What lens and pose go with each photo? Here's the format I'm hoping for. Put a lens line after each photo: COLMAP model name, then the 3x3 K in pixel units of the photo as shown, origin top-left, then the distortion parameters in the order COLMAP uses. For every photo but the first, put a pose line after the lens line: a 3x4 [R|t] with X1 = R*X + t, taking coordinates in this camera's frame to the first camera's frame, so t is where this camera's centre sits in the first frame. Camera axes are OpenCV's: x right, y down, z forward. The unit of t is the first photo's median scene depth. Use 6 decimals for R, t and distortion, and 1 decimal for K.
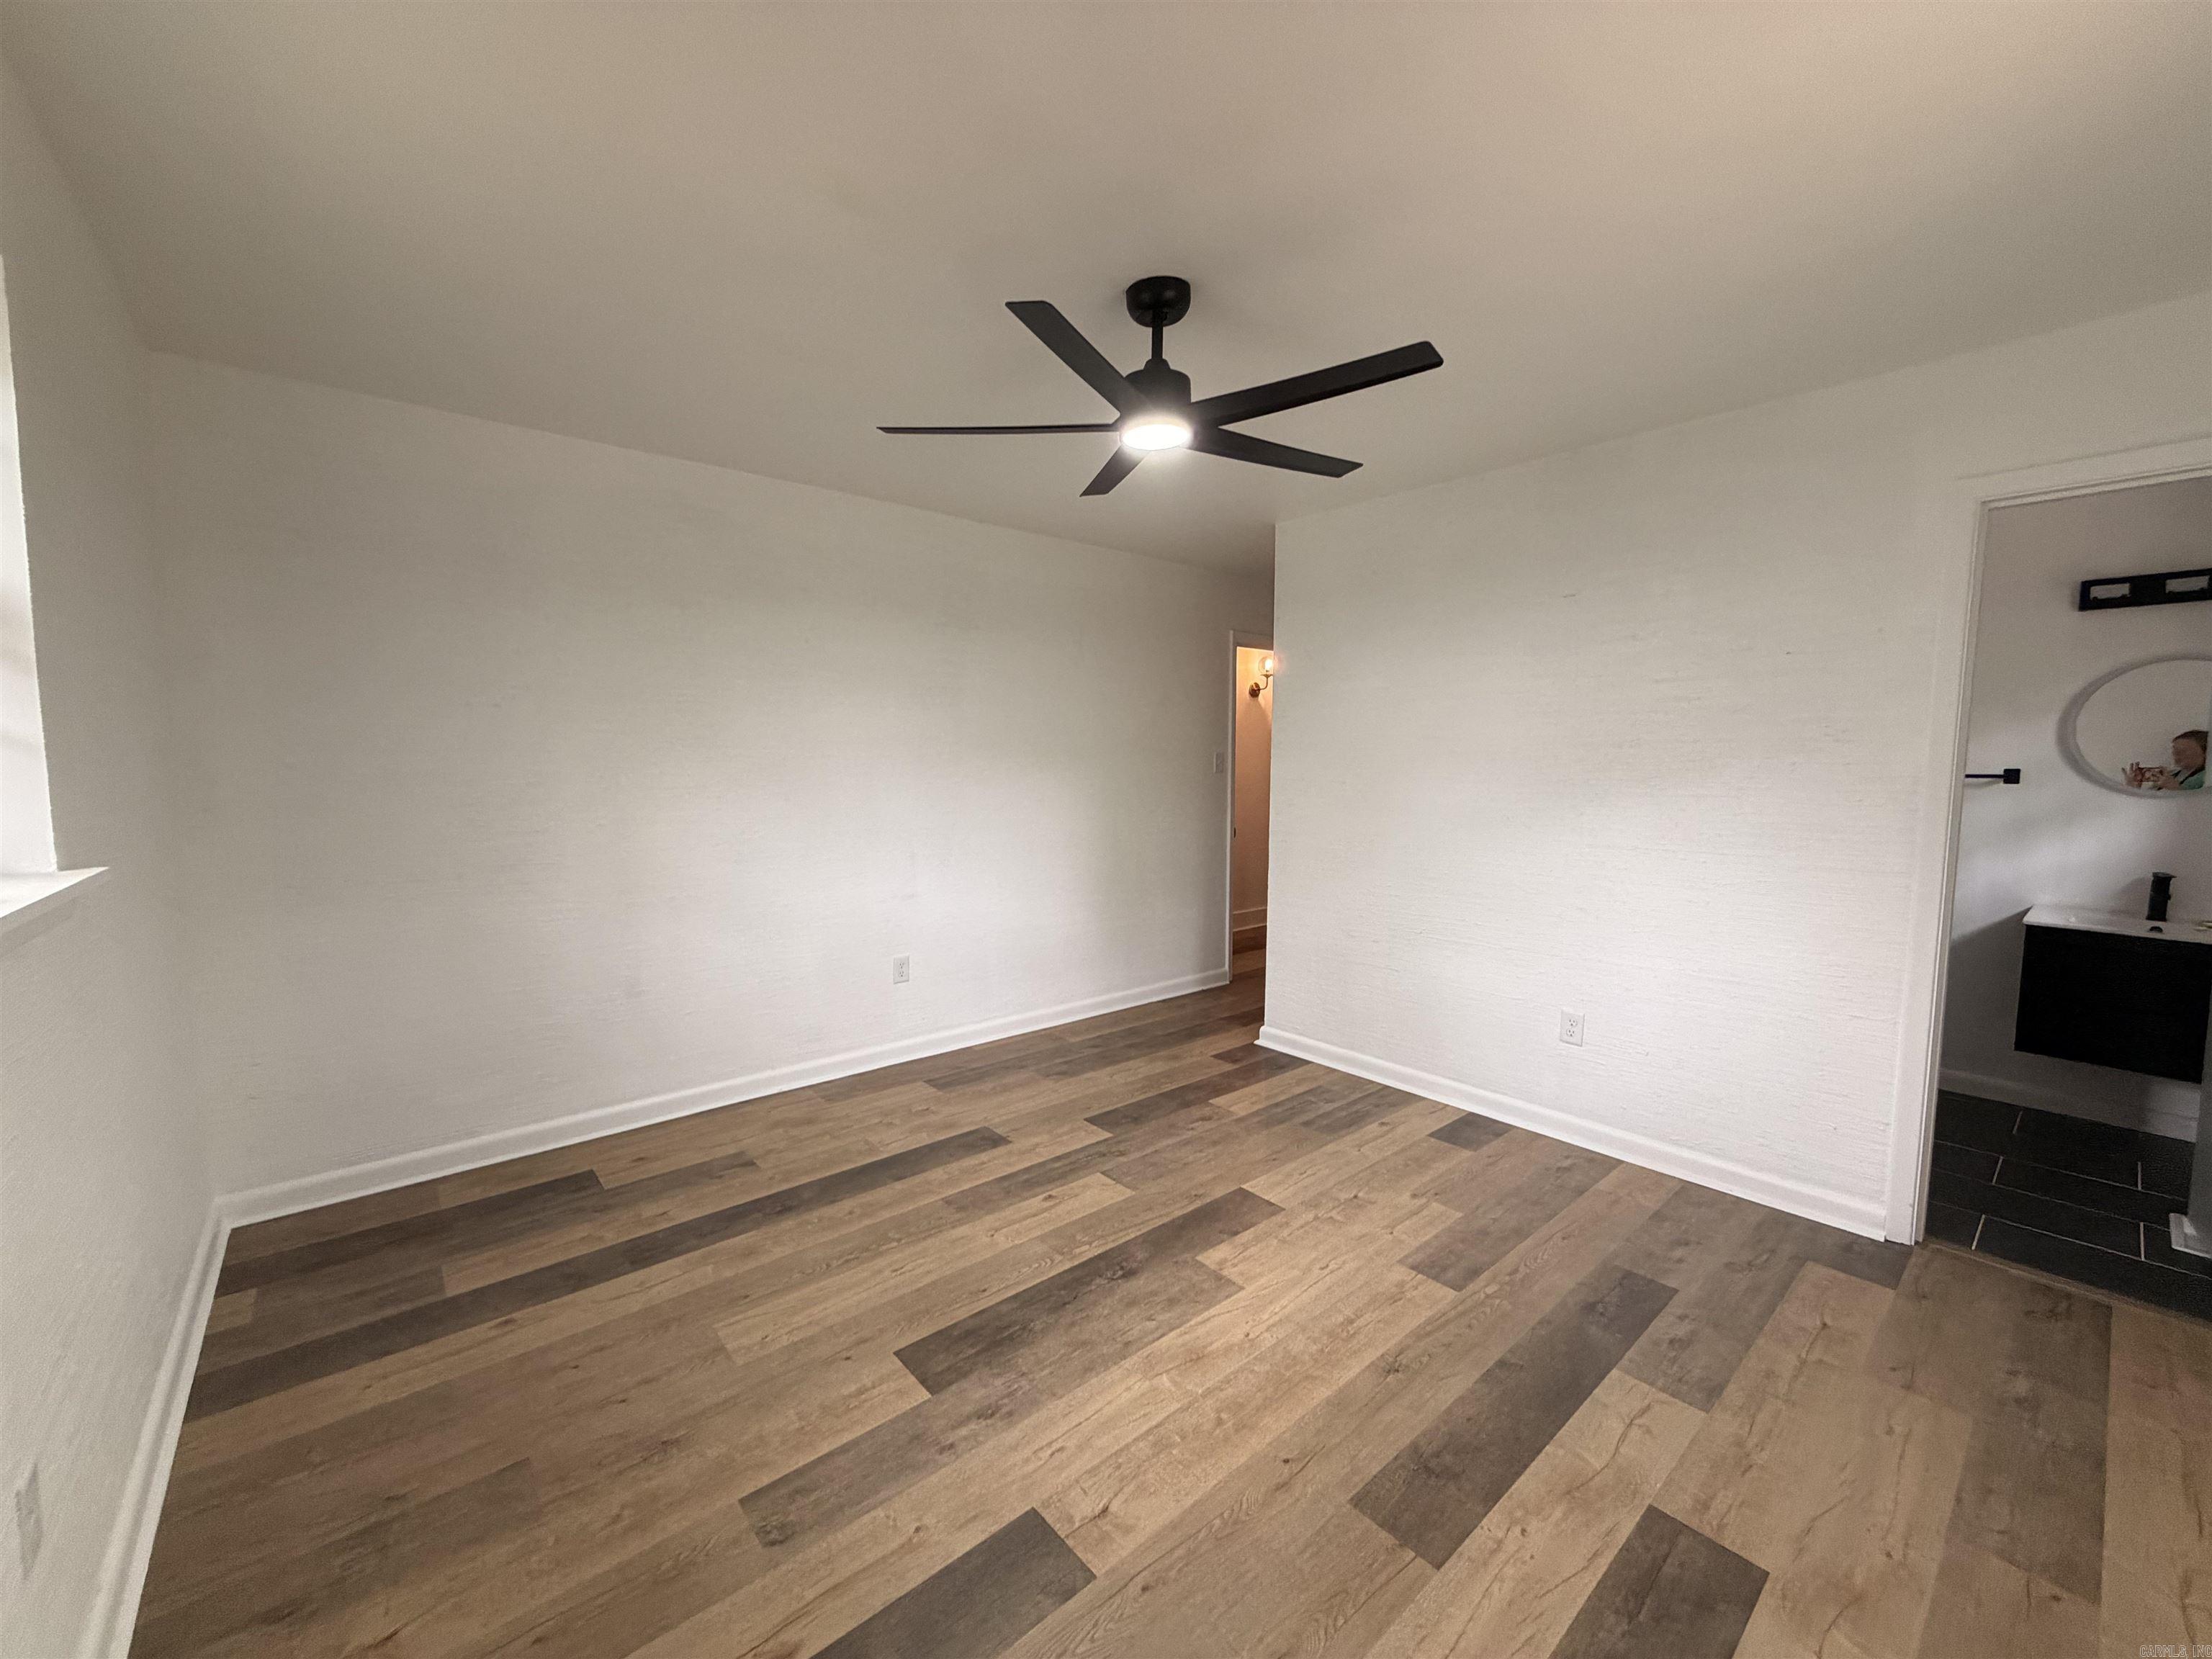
lens RADIAL K [[879.2, 0, 1104.5], [0, 879.2, 830.4], [0, 0, 1]] dist [-0.002104, 0.000350]
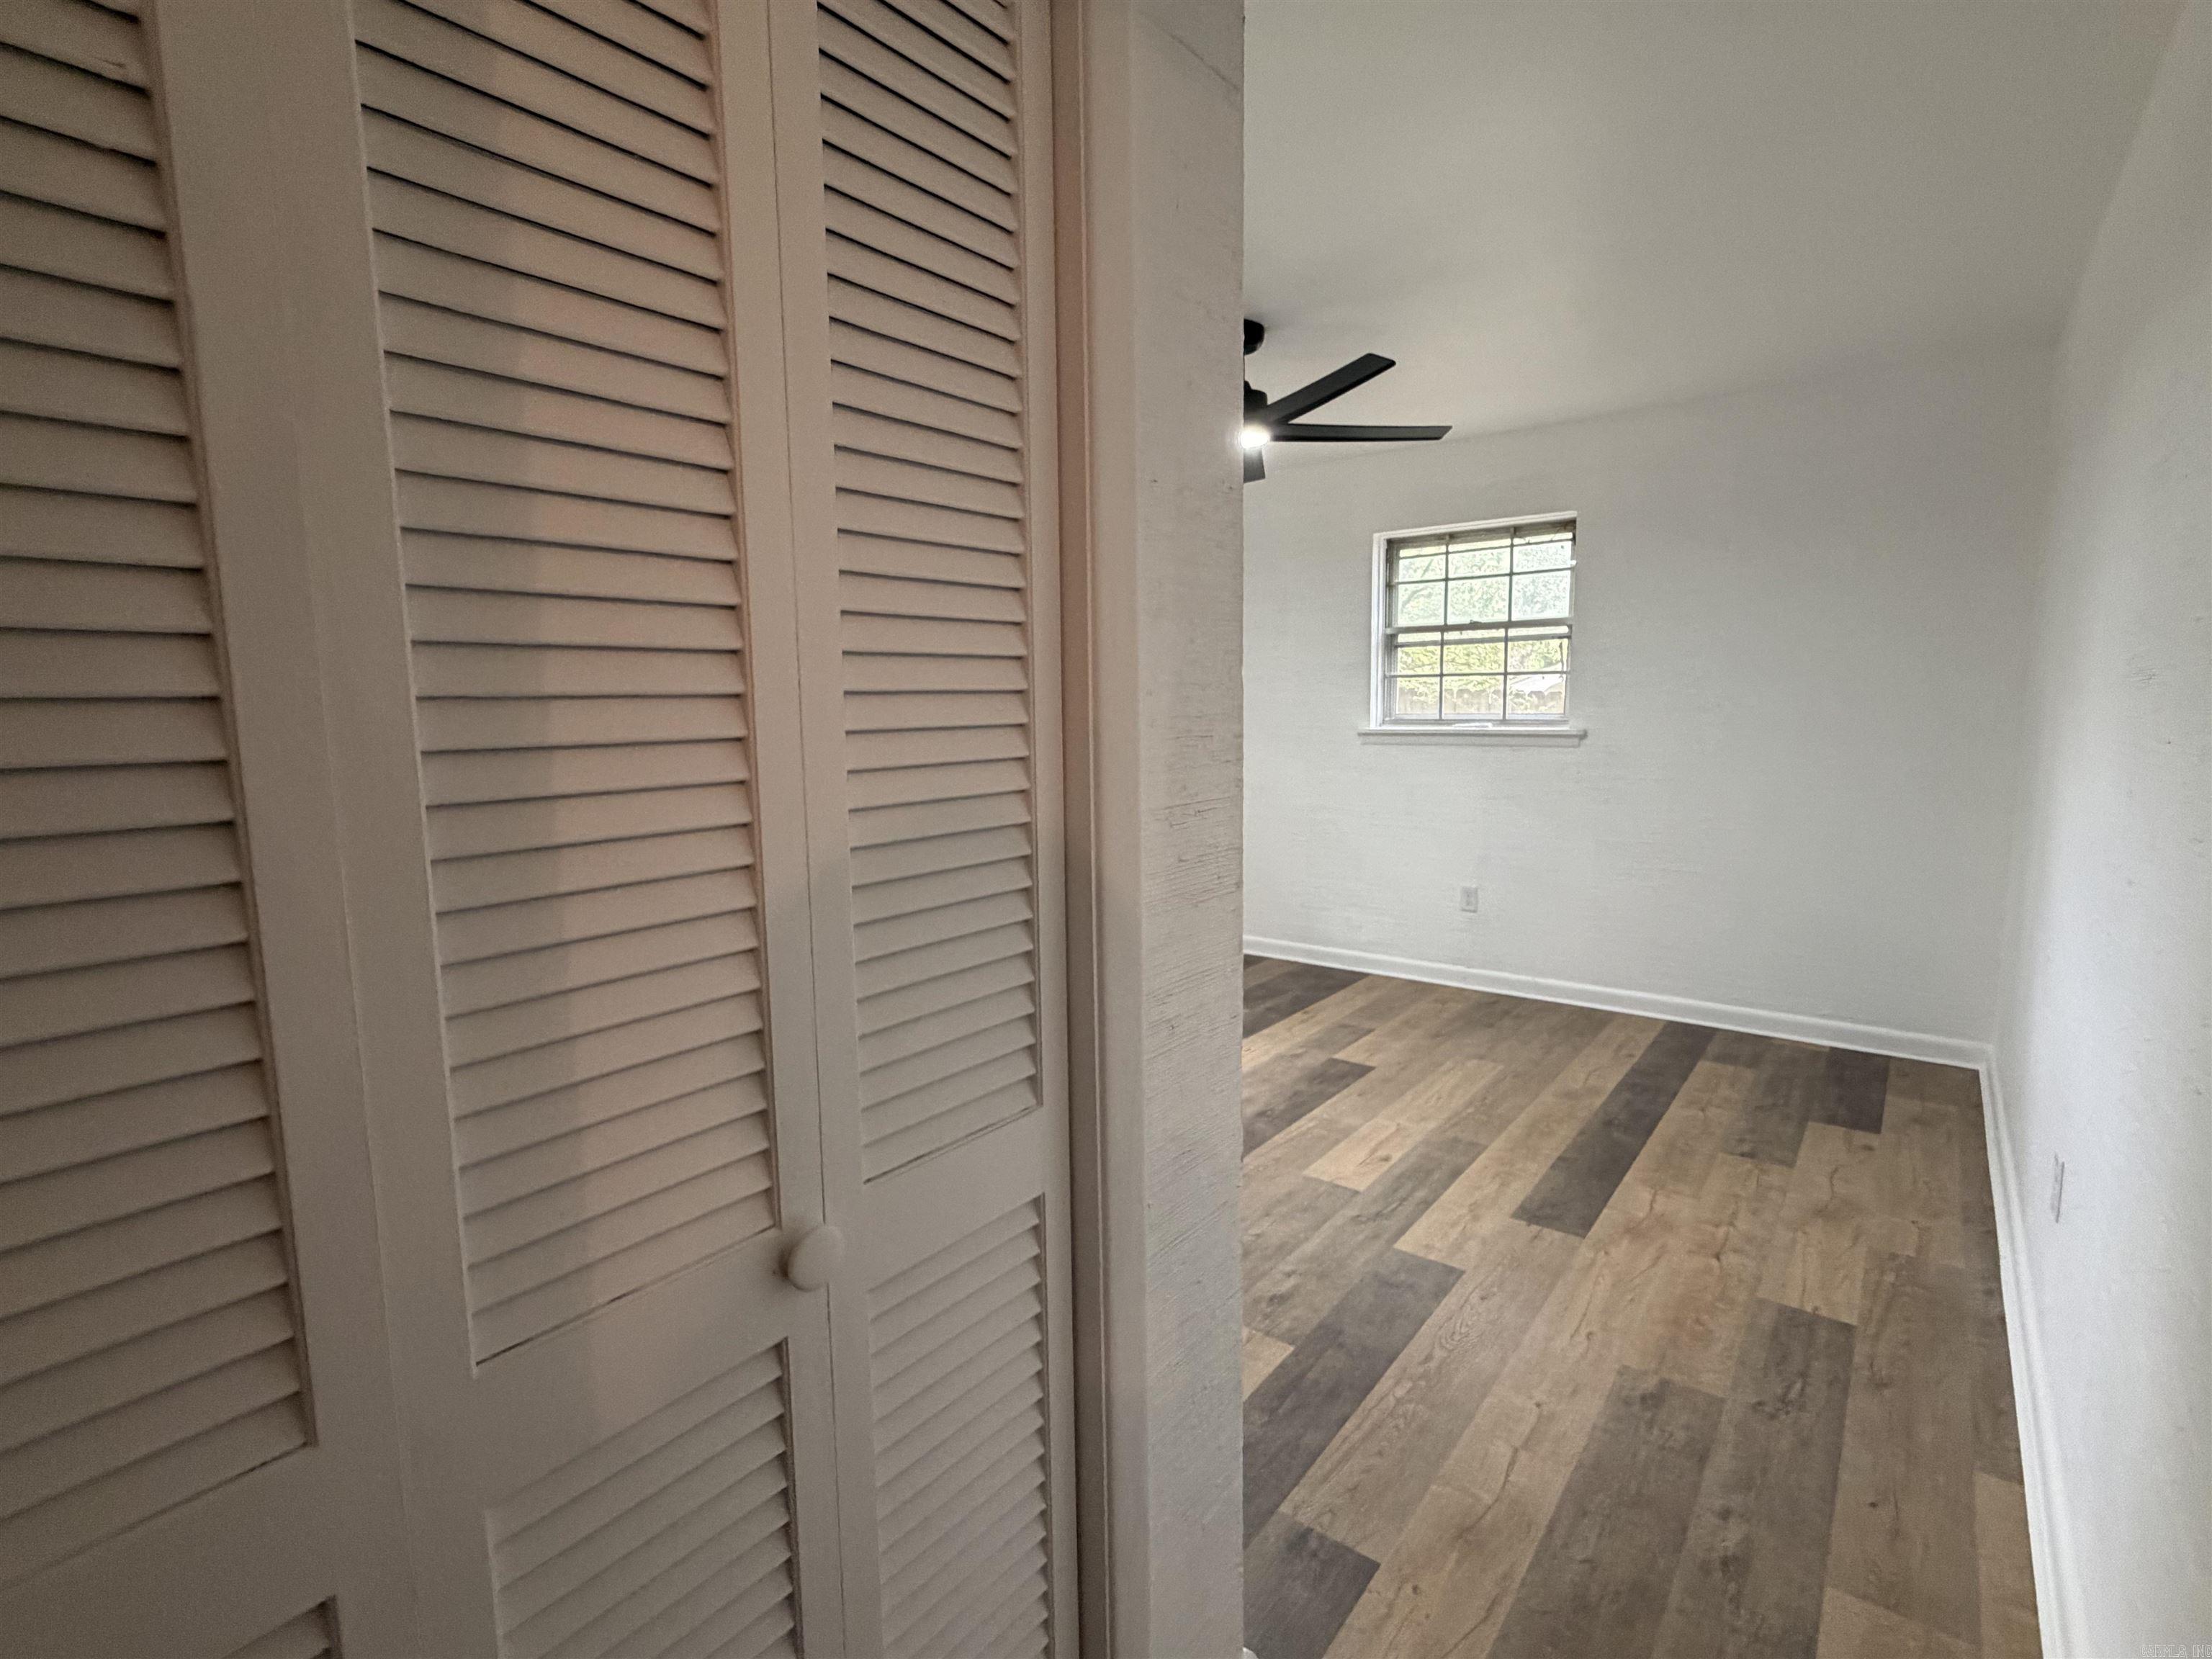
lens RADIAL K [[1030.7, 0, 1107.1], [0, 1030.7, 829.3], [0, 0, 1]] dist [0.001390, 0.000216]
pose [[-0.980932, 0.030674, -0.191916, 0.415848], [-0.009568, 0.978647, 0.205324, -0.142171], [0.194116, 0.203245, -0.959693, 1.874332]]
